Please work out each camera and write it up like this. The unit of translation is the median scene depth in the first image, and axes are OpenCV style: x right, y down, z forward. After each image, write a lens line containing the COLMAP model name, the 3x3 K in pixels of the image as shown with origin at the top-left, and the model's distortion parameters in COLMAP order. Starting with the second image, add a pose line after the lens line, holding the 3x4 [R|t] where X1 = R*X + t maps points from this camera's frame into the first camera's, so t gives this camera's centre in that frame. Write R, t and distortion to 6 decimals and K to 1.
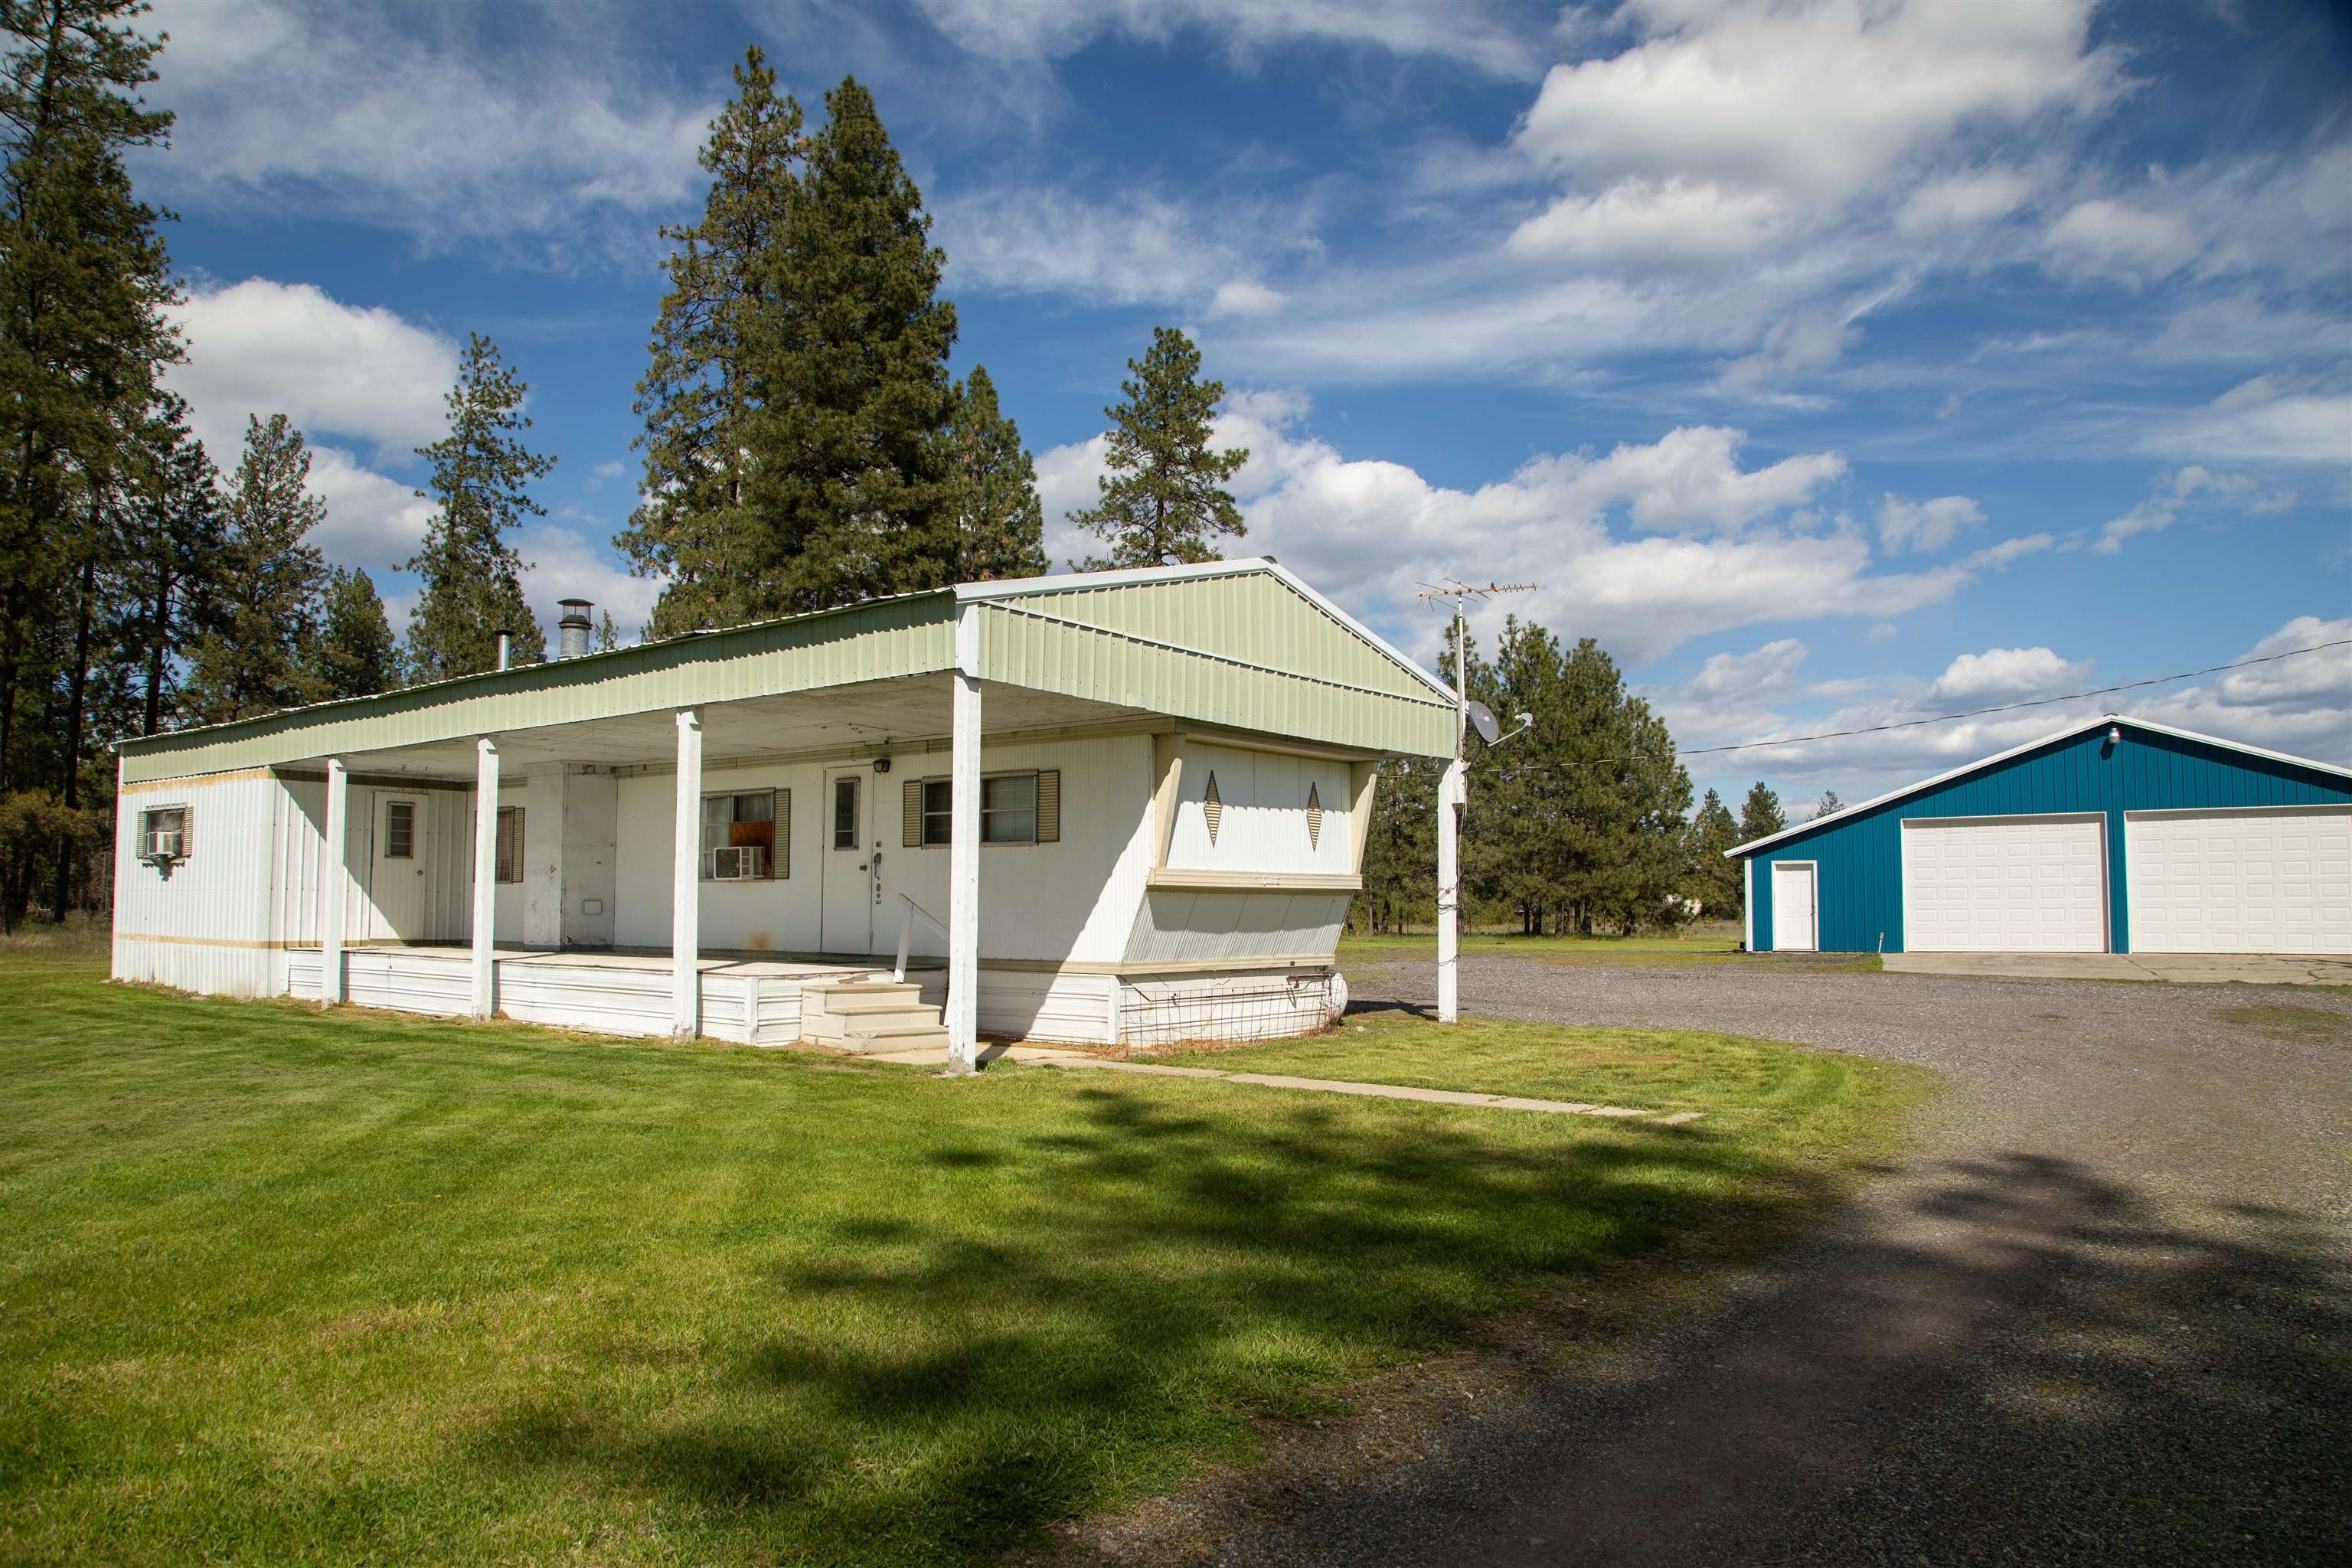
lens RADIAL K [[1648.3, 0, 1202.6], [0, 1648.3, 812.9], [0, 0, 1]] dist [-0.137822, 0.080746]
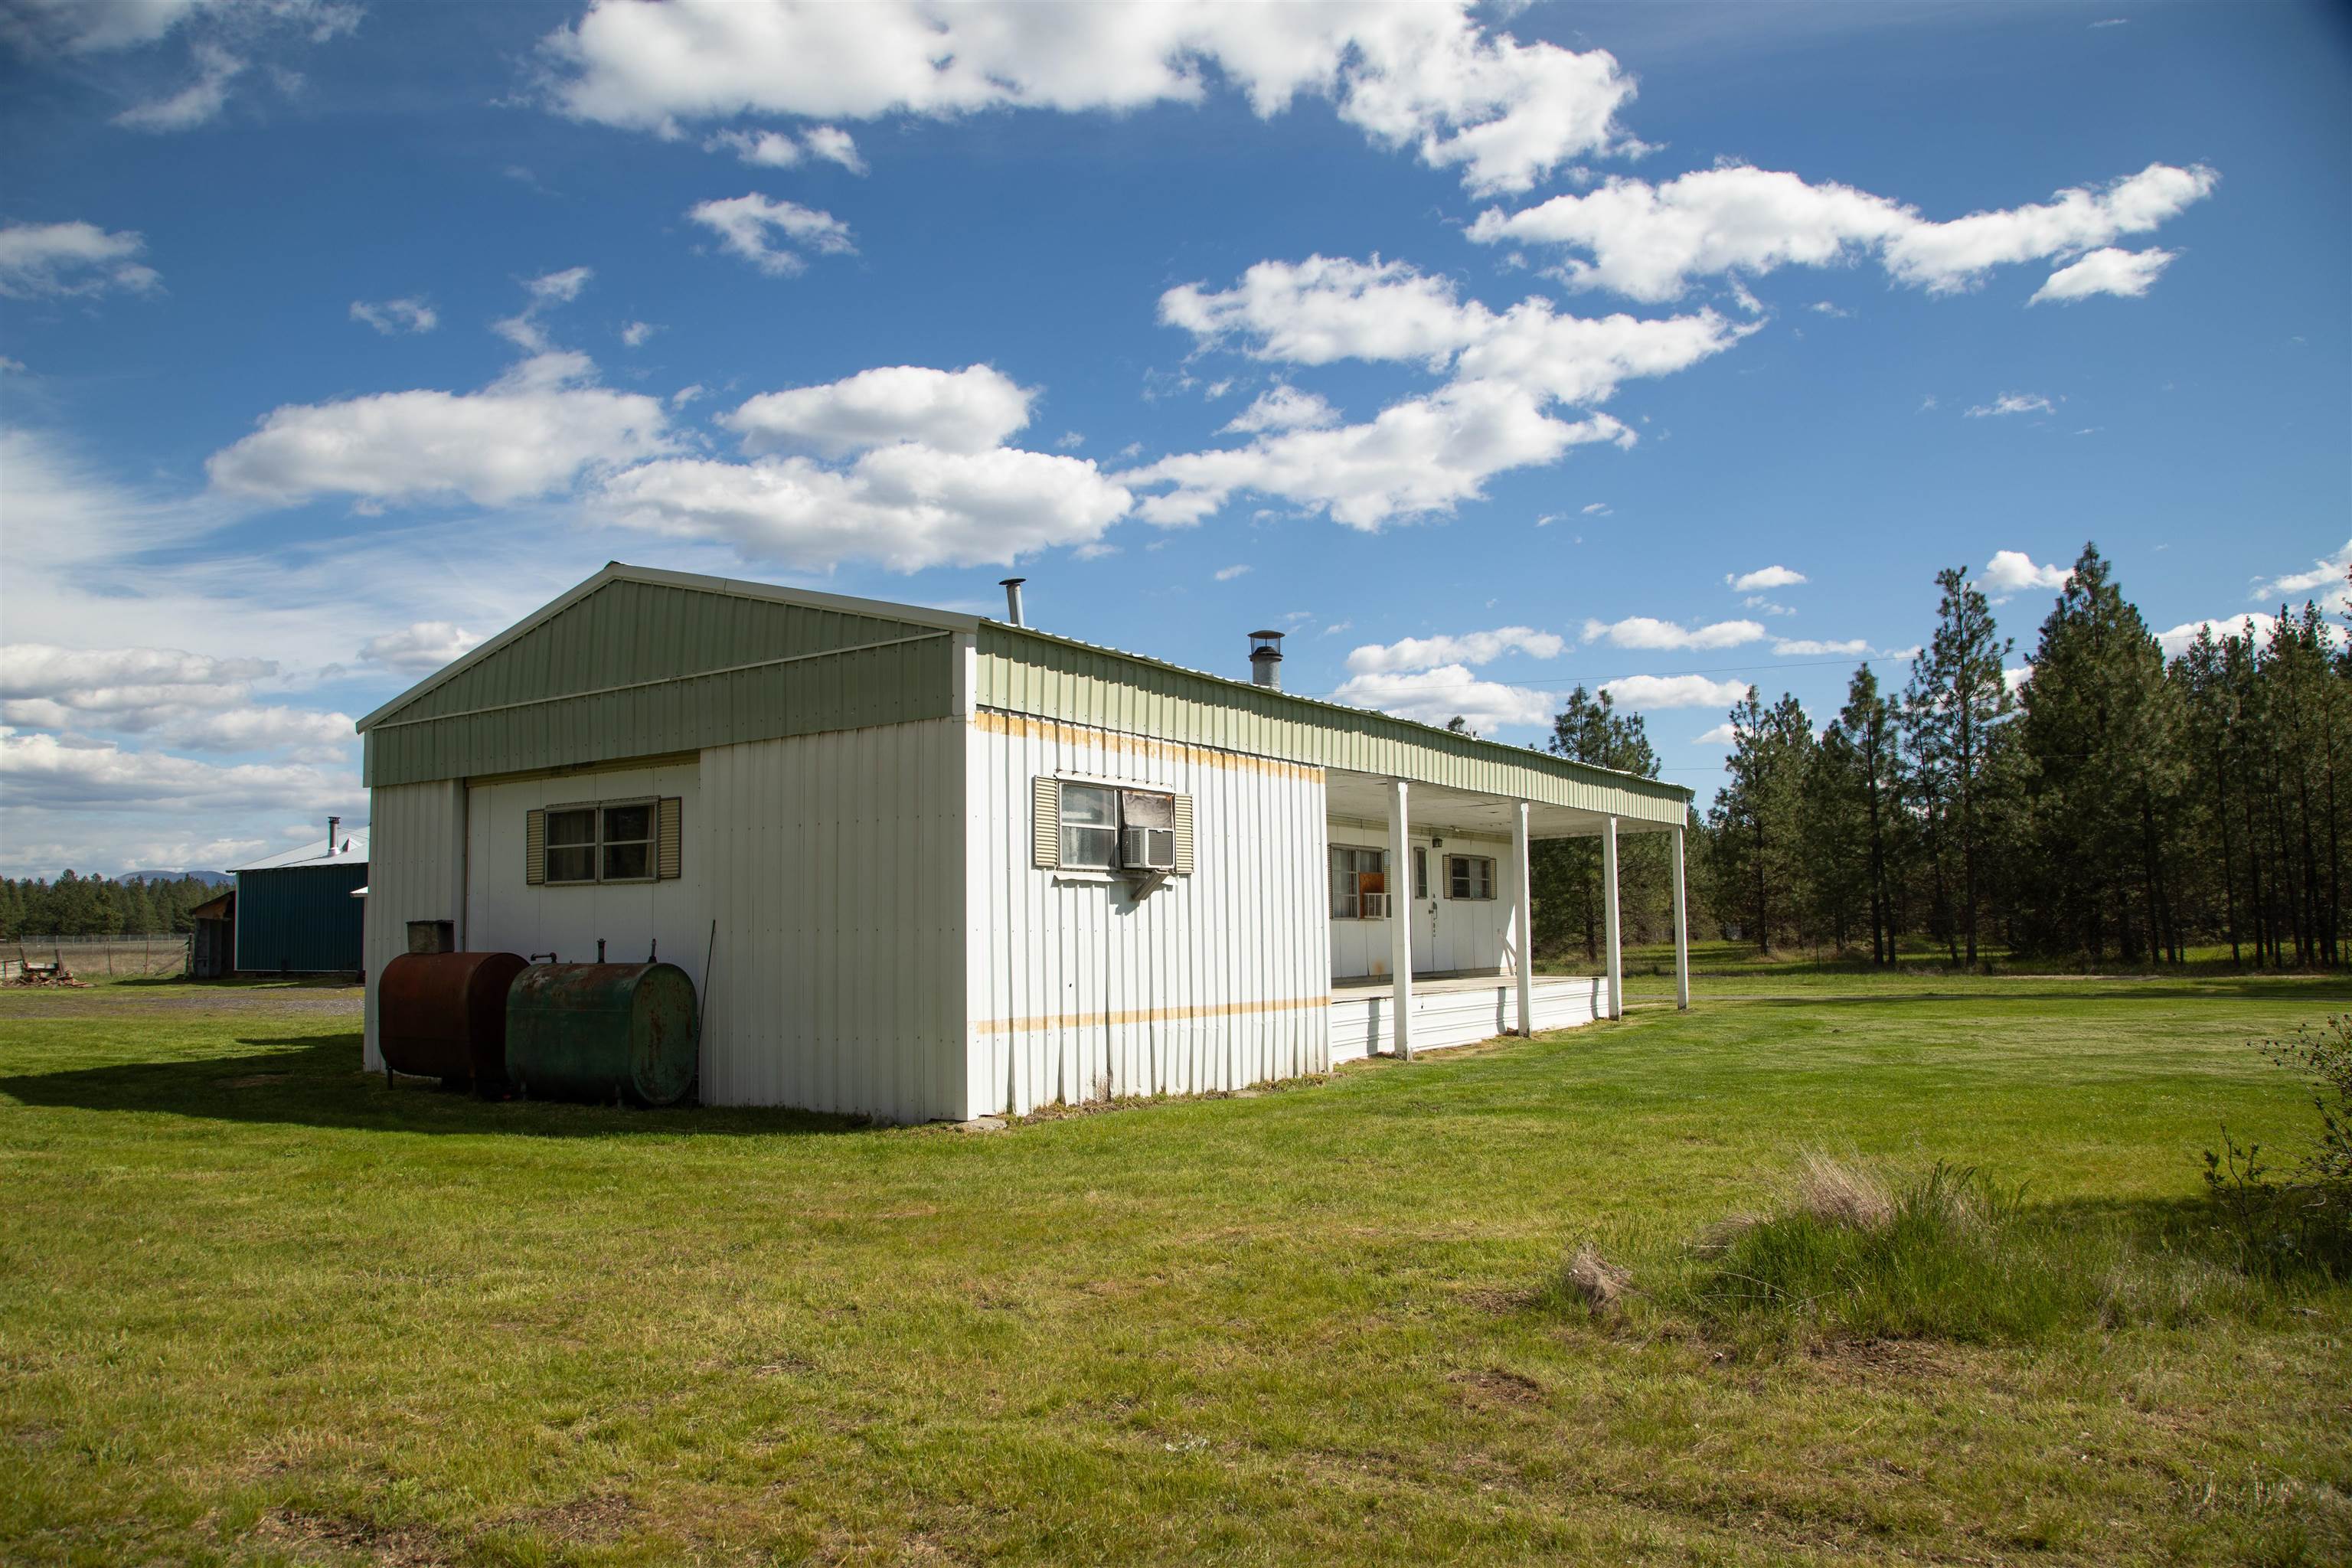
lens RADIAL K [[1547.0, 0, 1182.0], [0, 1547.0, 835.5], [0, 0, 1]] dist [0.002136, -0.002570]
pose [[-0.079005, 0.059338, 0.995107, -1.139943], [-0.048912, 0.996794, -0.063322, 0.046517], [-0.995674, -0.053676, -0.075849, 0.968930]]
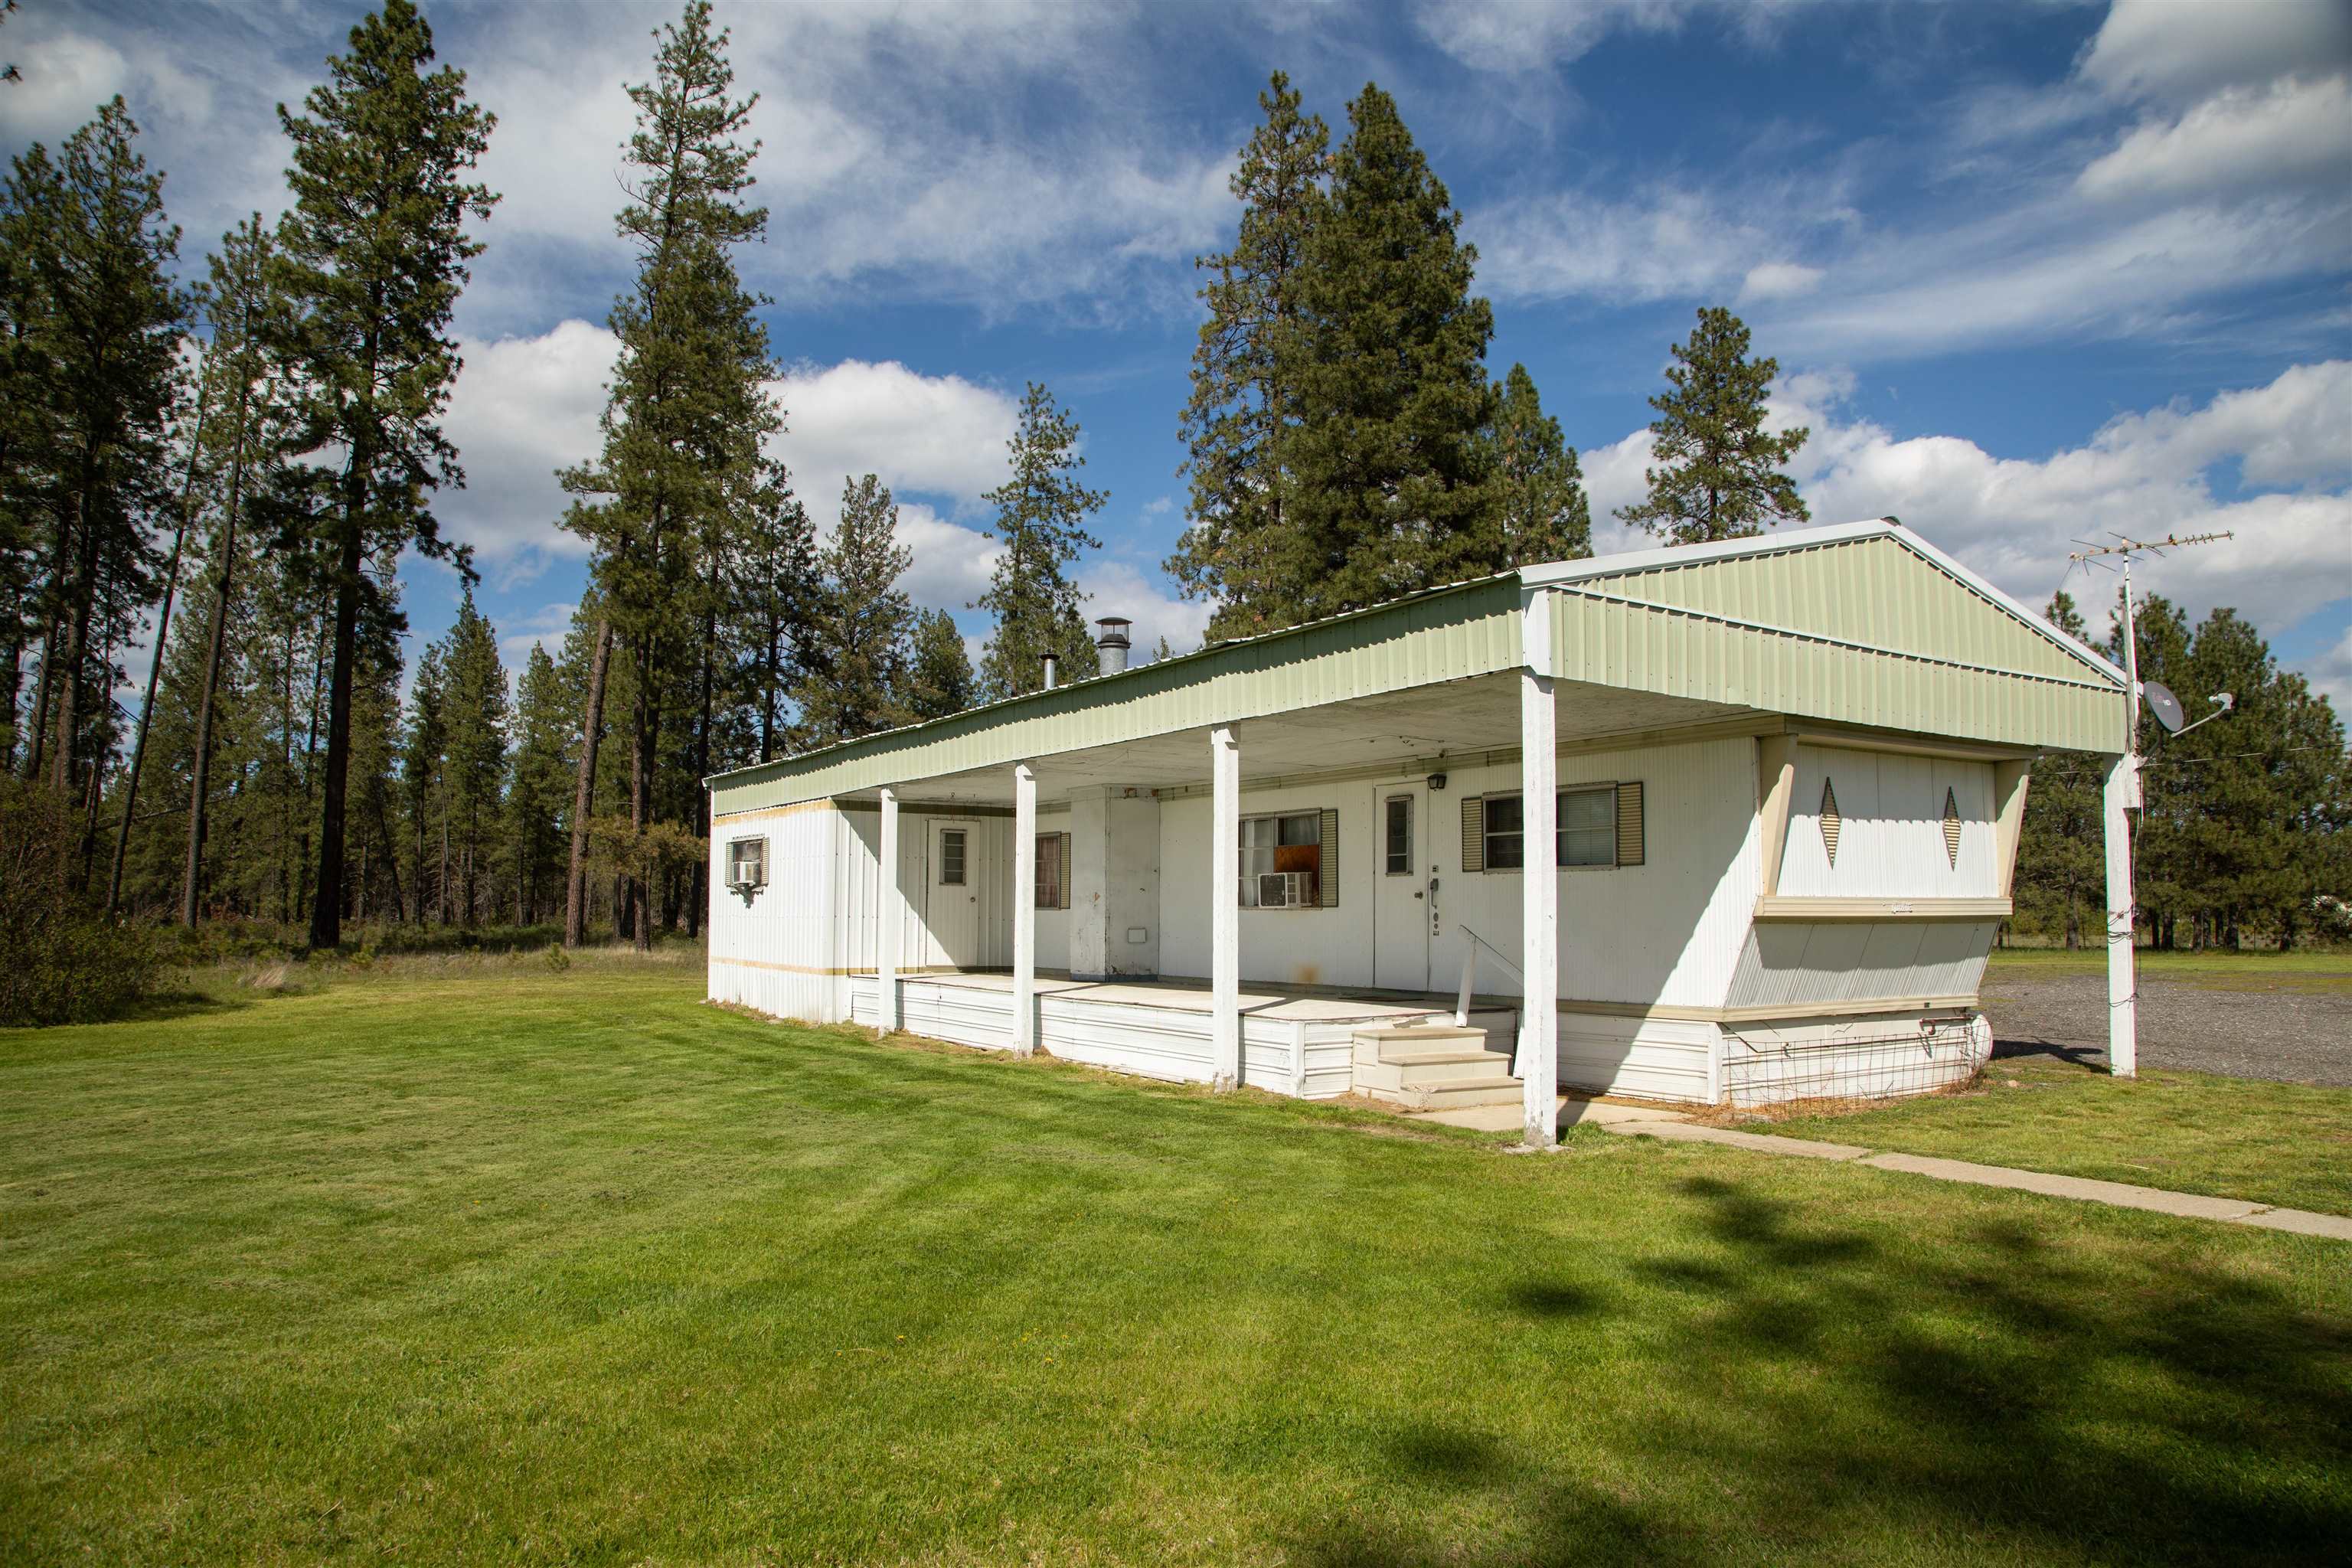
lens RADIAL K [[1624.7, 0, 1176.0], [0, 1624.7, 784.0], [0, 0, 1]] dist [-0.105014, 0.001522]
pose [[0.939279, -0.028374, -0.341980, -0.018475], [0.020290, 0.999424, -0.027193, -0.004589], [0.342555, 0.018603, 0.939314, 0.082841]]
